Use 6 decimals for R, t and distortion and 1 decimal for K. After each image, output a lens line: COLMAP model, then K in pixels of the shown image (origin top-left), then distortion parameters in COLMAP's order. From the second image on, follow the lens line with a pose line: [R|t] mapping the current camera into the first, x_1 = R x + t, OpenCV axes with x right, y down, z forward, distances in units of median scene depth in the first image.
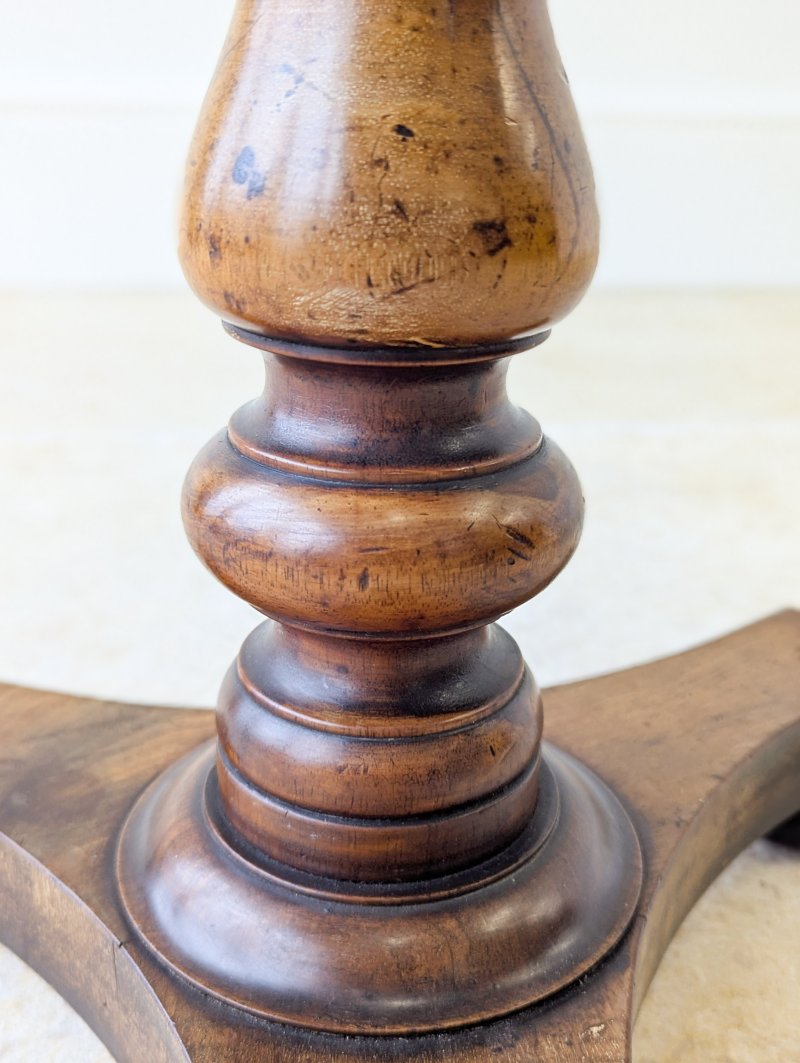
lens RADIAL K [[1098.5, 0, 398.3], [0, 1098.5, 531.1], [0, 0, 1]] dist [0.024737, 0.000000]
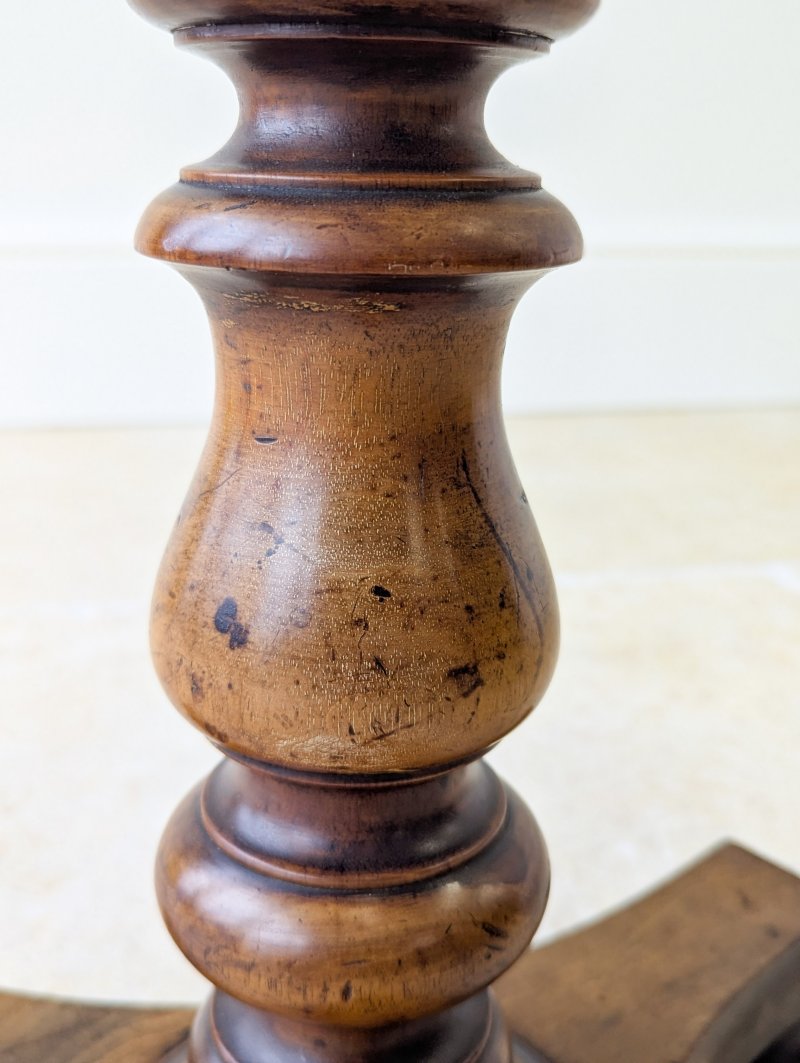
lens RADIAL K [[1098.5, 0, 375.1], [0, 1098.5, 528.2], [0, 0, 1]] dist [0.024737, 0.000000]
pose [[0.997541, -0.026405, 0.064926, -0.063772], [0.029647, 0.998335, -0.049475, -0.352640], [-0.063512, 0.051279, 0.996663, -0.047238]]
